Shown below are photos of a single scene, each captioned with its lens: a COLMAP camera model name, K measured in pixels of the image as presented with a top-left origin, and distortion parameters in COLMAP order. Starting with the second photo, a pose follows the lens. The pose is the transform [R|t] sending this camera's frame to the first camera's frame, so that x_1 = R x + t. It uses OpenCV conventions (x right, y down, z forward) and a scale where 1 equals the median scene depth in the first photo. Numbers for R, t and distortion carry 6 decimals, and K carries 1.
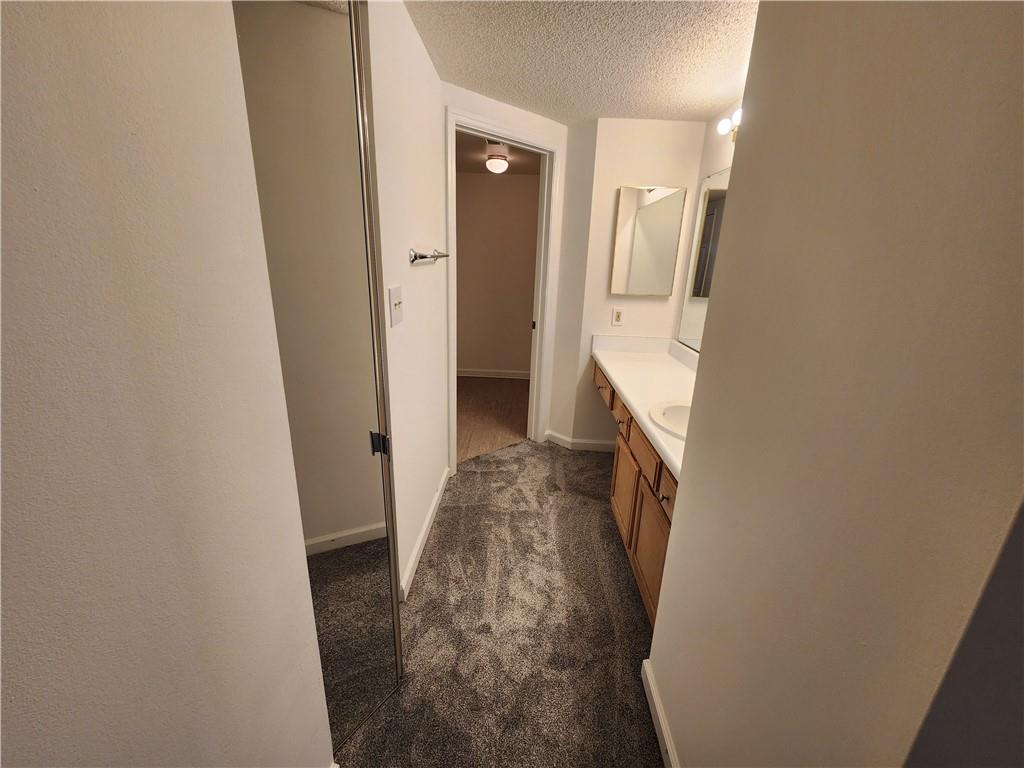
lens RADIAL K [[413.4, 0, 509.1], [0, 413.4, 382.7], [0, 0, 1]] dist [-0.000528, 0.000848]
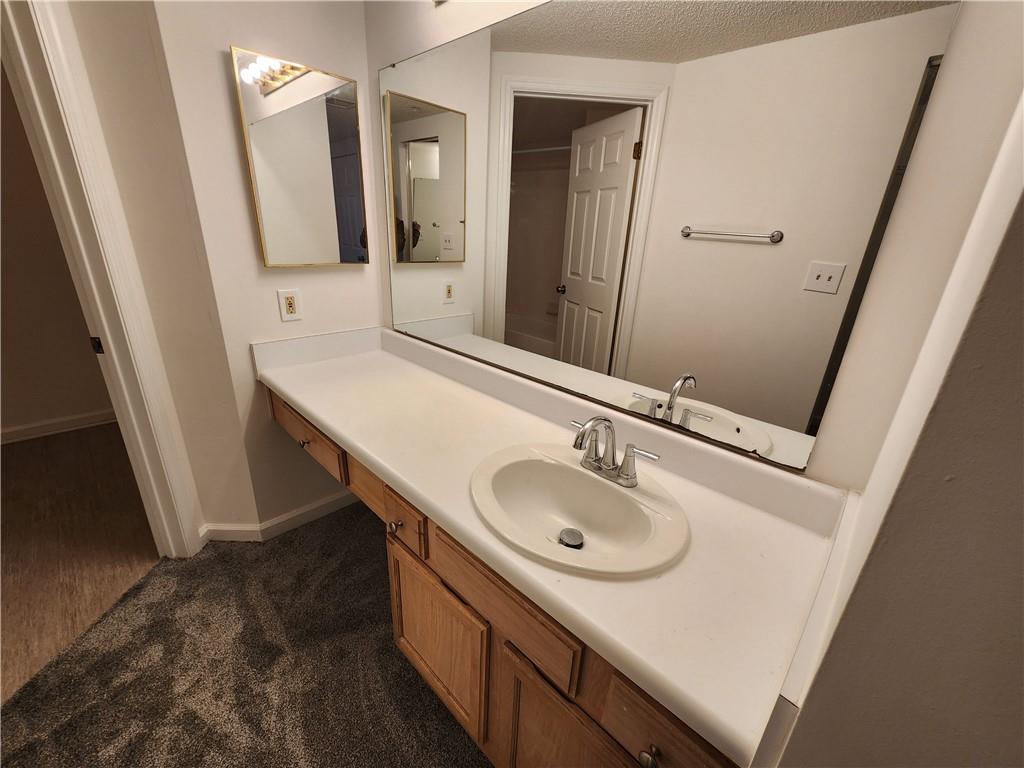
lens RADIAL K [[413.4, 0, 505.5], [0, 413.4, 382.2], [0, 0, 1]] dist [-0.000528, 0.000848]
pose [[0.666518, -0.264246, 0.697085, 0.034653], [0.194463, 0.964325, 0.179613, -0.102538], [-0.719679, 0.015842, 0.694126, 0.389730]]
